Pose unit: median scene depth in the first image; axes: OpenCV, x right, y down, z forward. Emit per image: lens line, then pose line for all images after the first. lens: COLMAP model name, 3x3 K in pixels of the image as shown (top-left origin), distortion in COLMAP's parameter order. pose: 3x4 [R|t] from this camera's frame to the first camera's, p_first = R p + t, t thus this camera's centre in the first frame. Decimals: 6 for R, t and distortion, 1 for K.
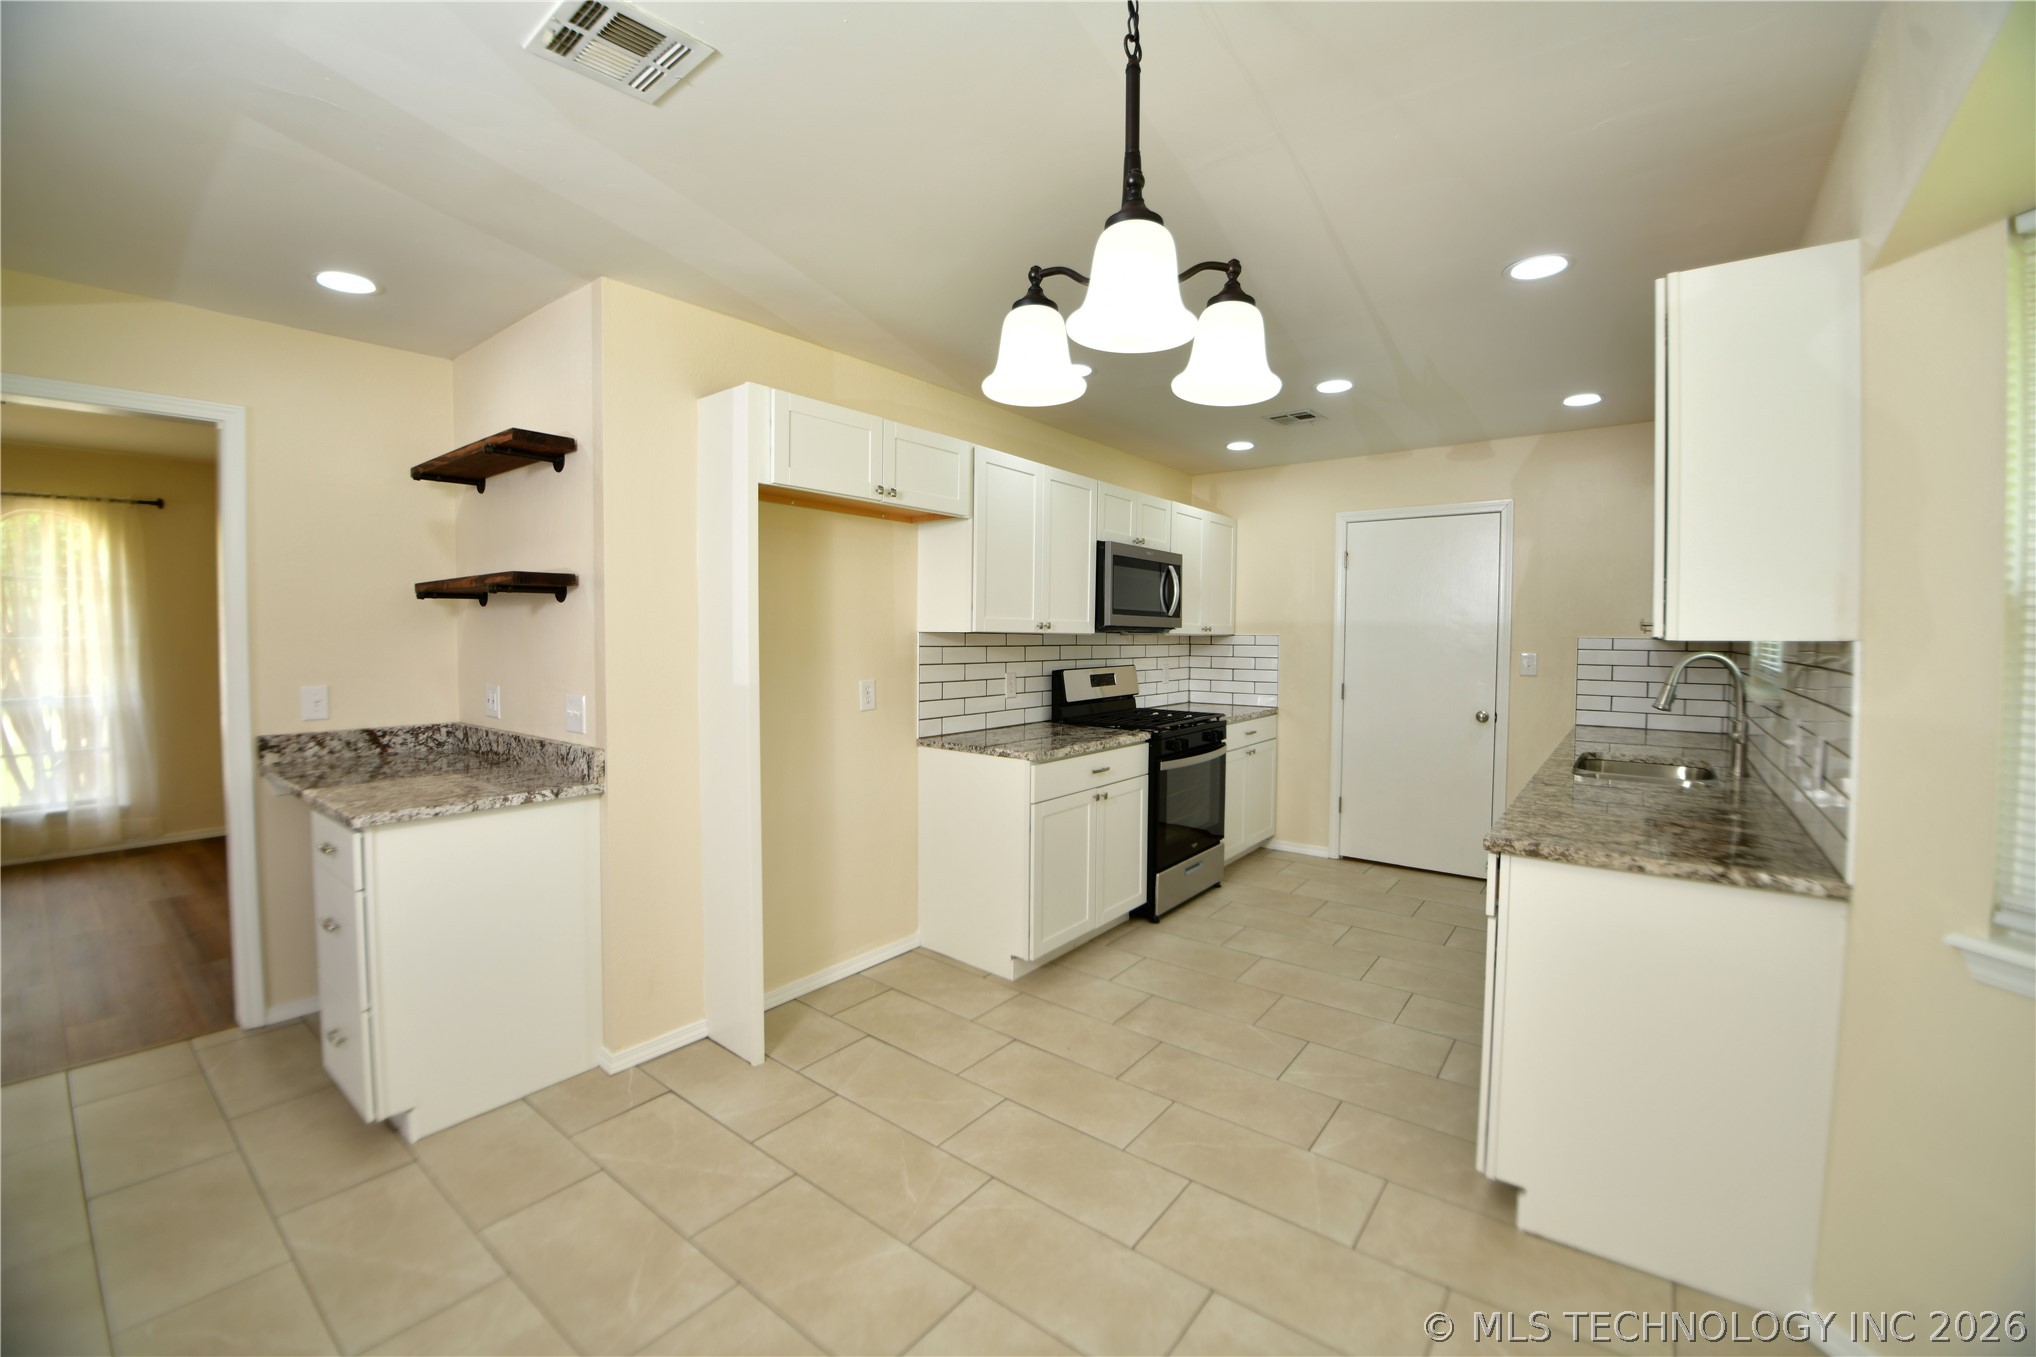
lens RADIAL K [[821.3, 0, 1025.8], [0, 821.3, 663.0], [0, 0, 1]] dist [-0.029962, -0.004132]
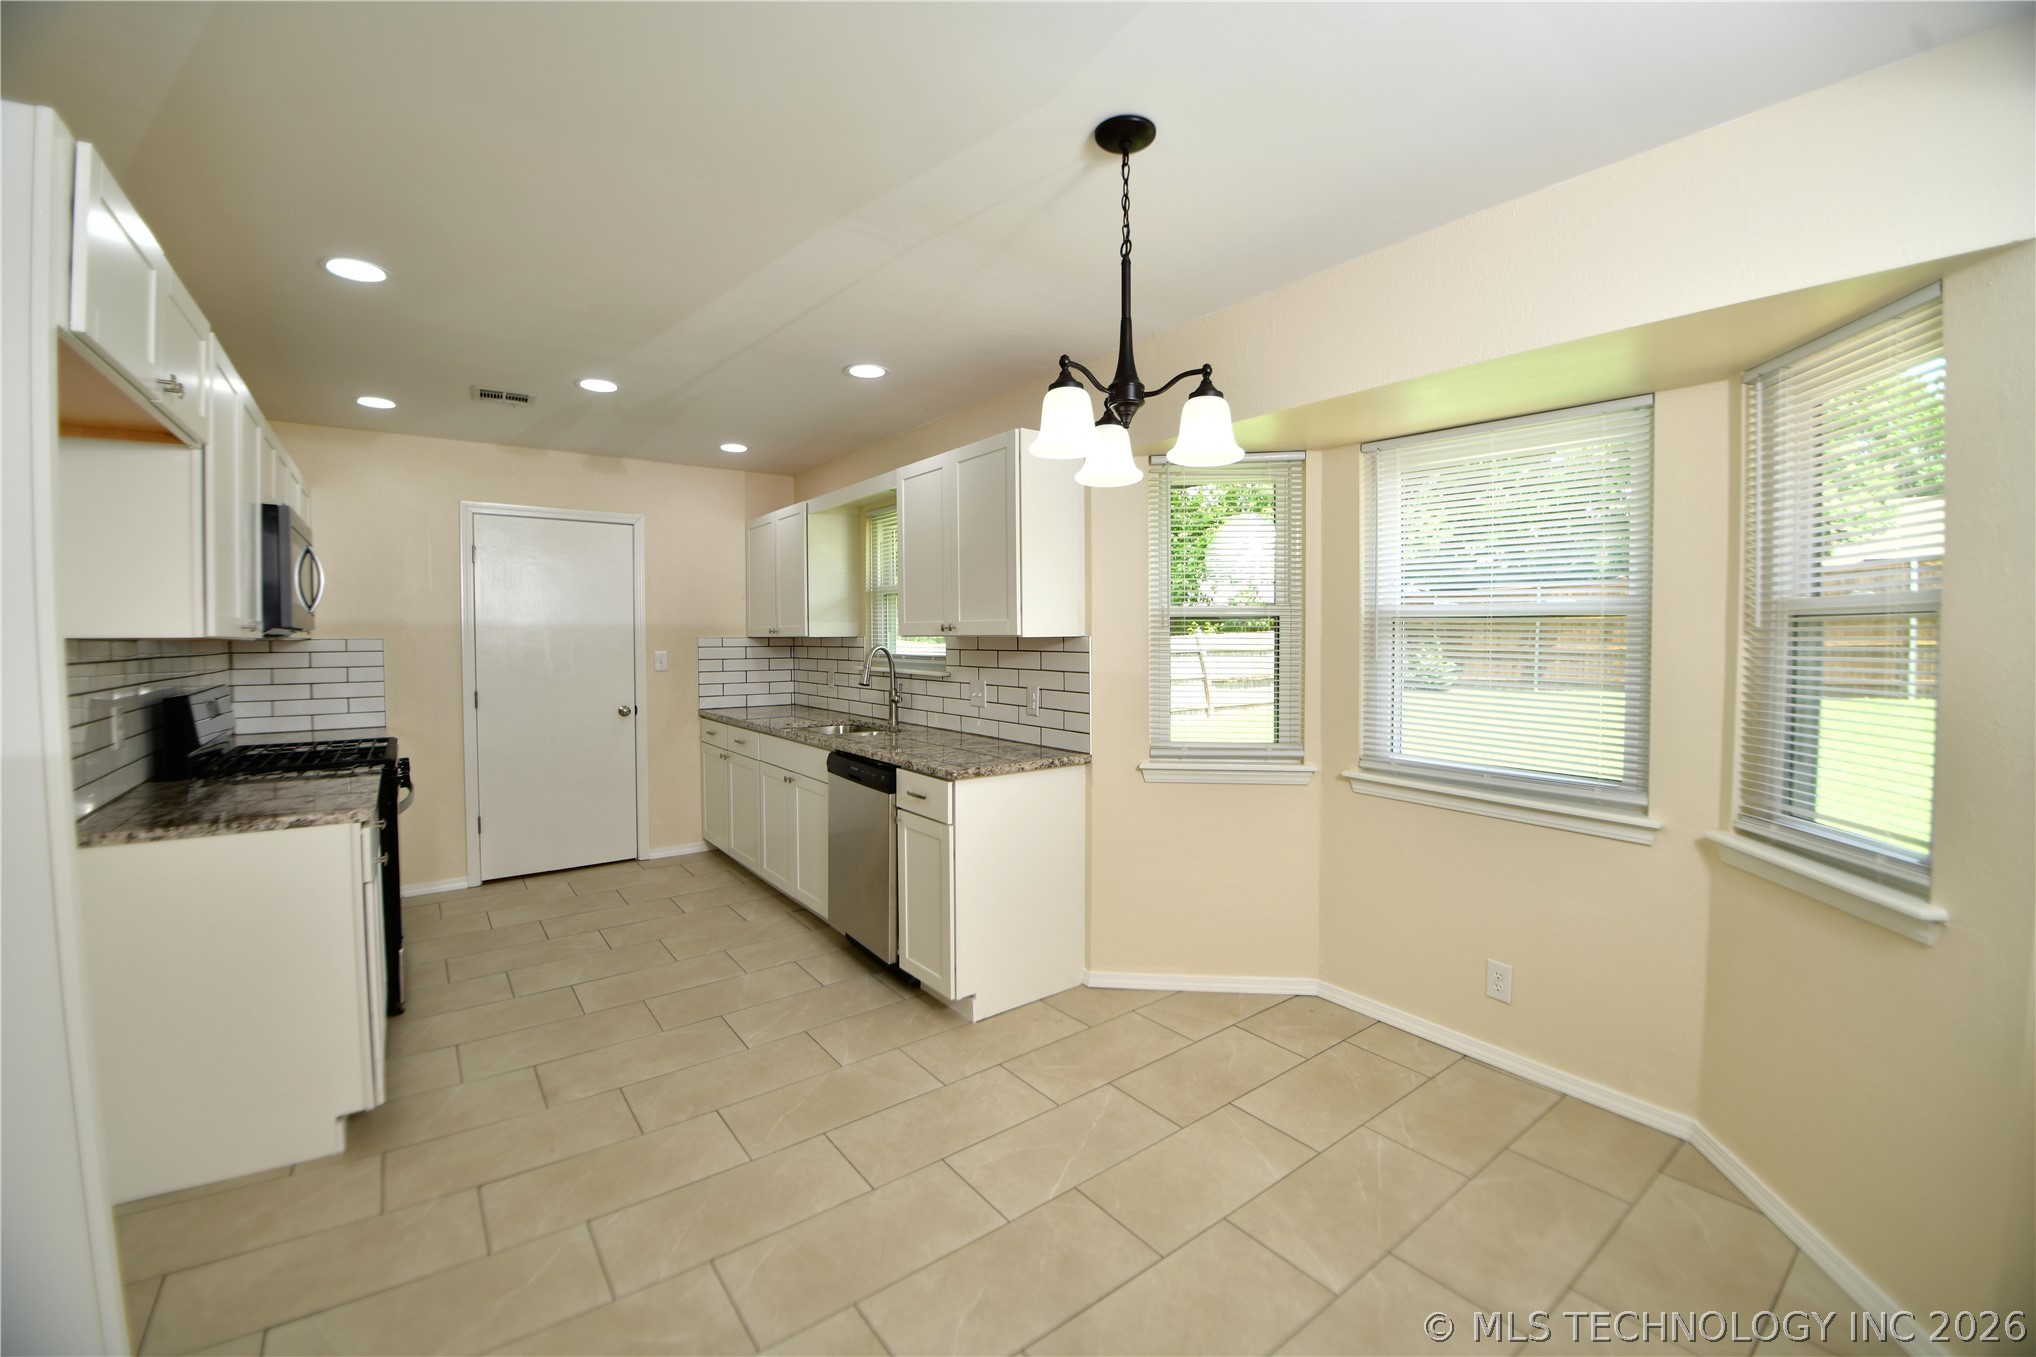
lens RADIAL K [[821.3, 0, 1023.3], [0, 821.3, 663.6], [0, 0, 1]] dist [-0.029962, -0.004132]
pose [[0.262014, -0.039334, 0.964262, -0.417507], [0.039709, 0.998762, 0.029951, -0.010527], [-0.964247, 0.030443, 0.263252, 0.236578]]
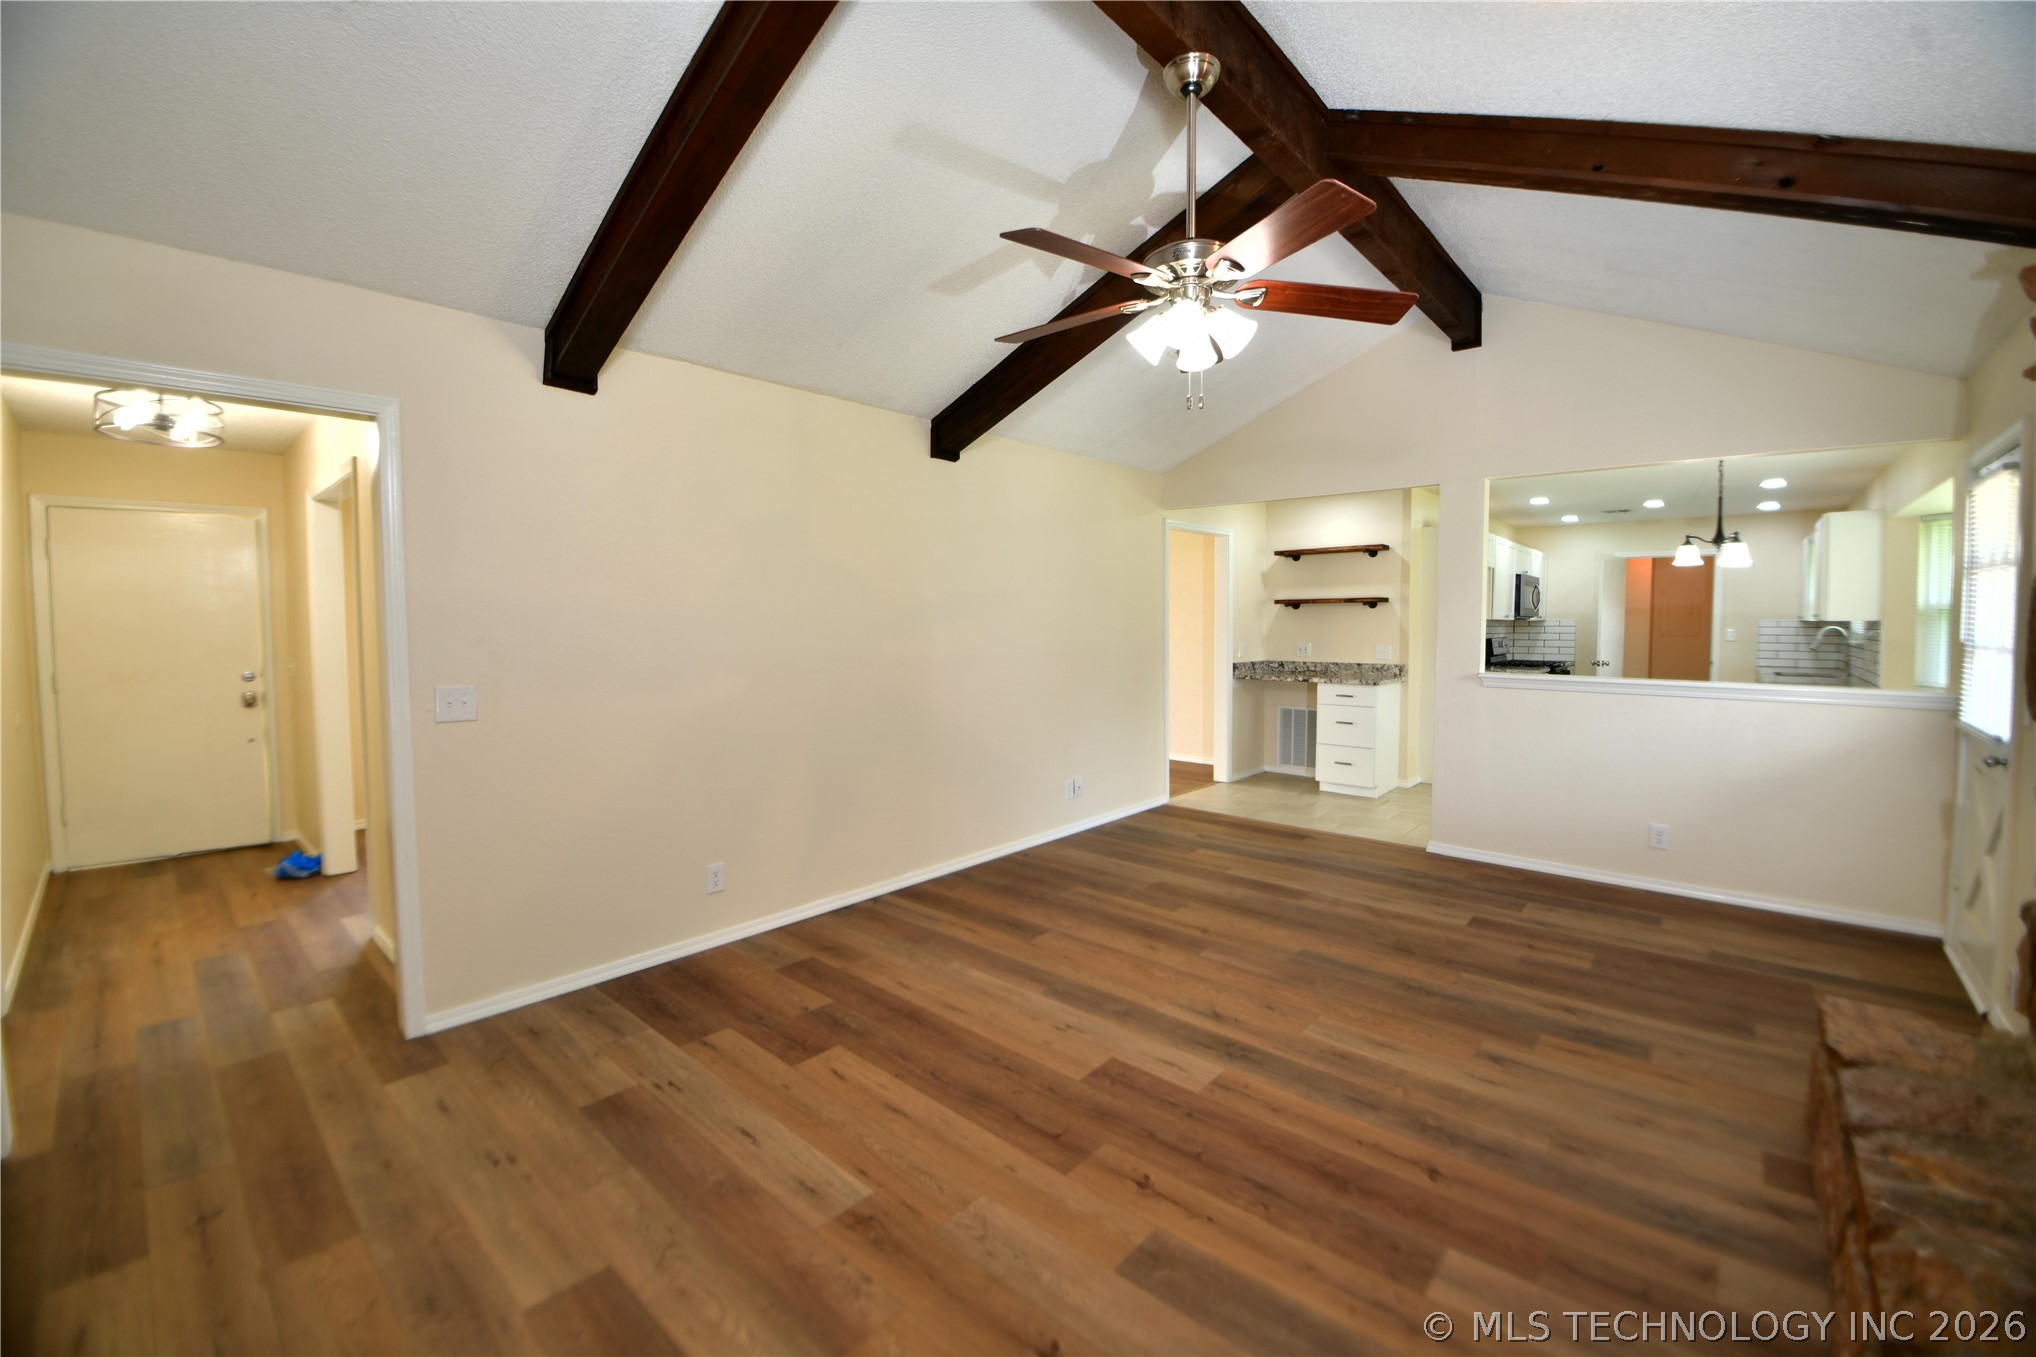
lens RADIAL K [[821.3, 0, 1032.5], [0, 821.3, 670.3], [0, 0, 1]] dist [-0.029962, -0.004132]
pose [[0.997894, -0.003334, -0.064782, -1.038543], [0.004879, 0.999707, 0.023708, 0.037061], [0.064684, -0.023974, 0.997618, -1.142417]]
